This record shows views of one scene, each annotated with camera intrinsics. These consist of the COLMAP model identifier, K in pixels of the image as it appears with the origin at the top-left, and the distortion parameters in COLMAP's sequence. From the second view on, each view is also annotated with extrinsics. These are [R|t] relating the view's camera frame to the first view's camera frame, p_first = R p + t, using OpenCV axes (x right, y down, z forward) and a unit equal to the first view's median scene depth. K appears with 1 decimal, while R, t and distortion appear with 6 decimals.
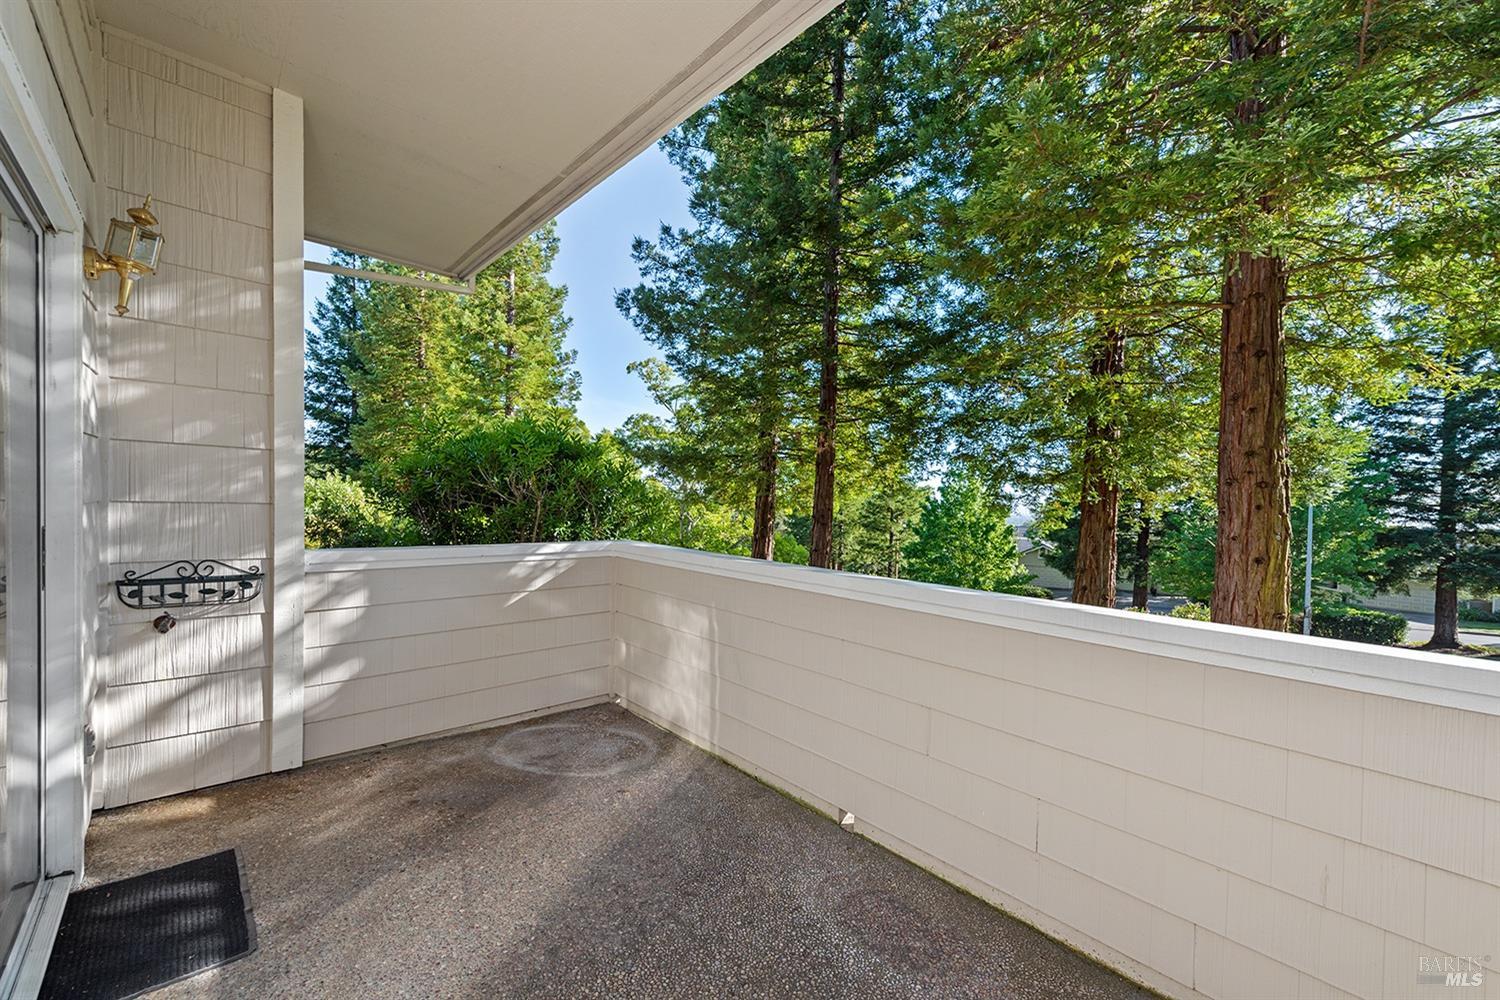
lens RADIAL K [[605.9, 0, 759.0], [0, 605.9, 510.2], [0, 0, 1]] dist [0.004262, -0.001886]
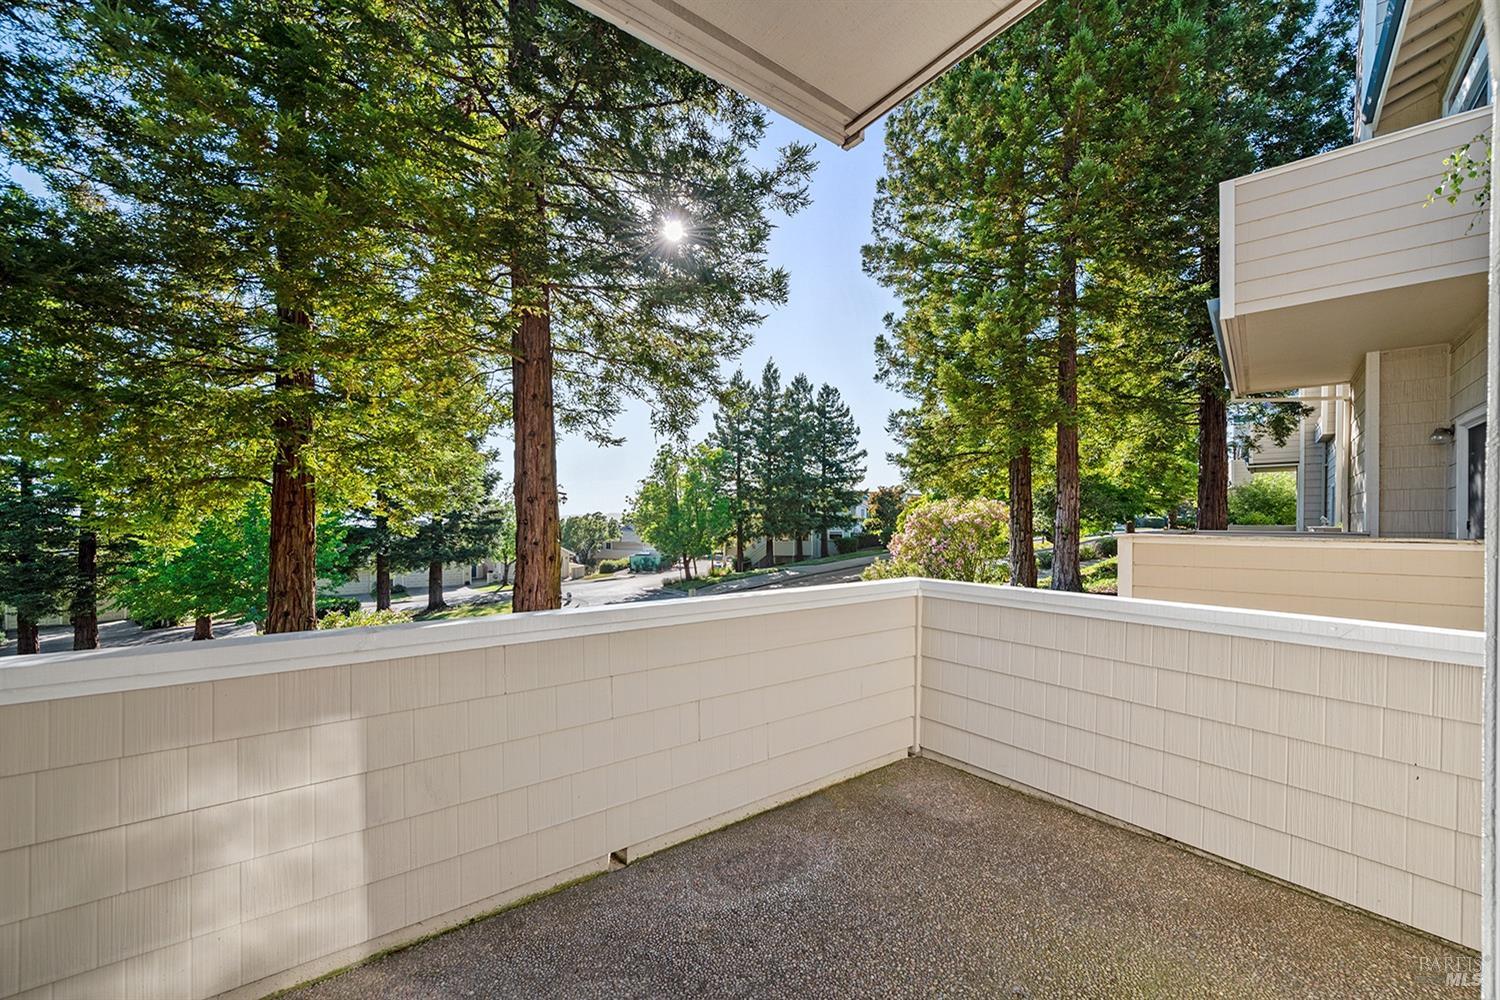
lens RADIAL K [[605.9, 0, 767.7], [0, 605.9, 530.9], [0, 0, 1]] dist [0.004262, -0.001886]
pose [[0.070490, -0.049406, 0.996288, -0.608265], [0.016425, 0.998695, 0.048363, -0.045728], [-0.997377, 0.012955, 0.071210, 0.532024]]
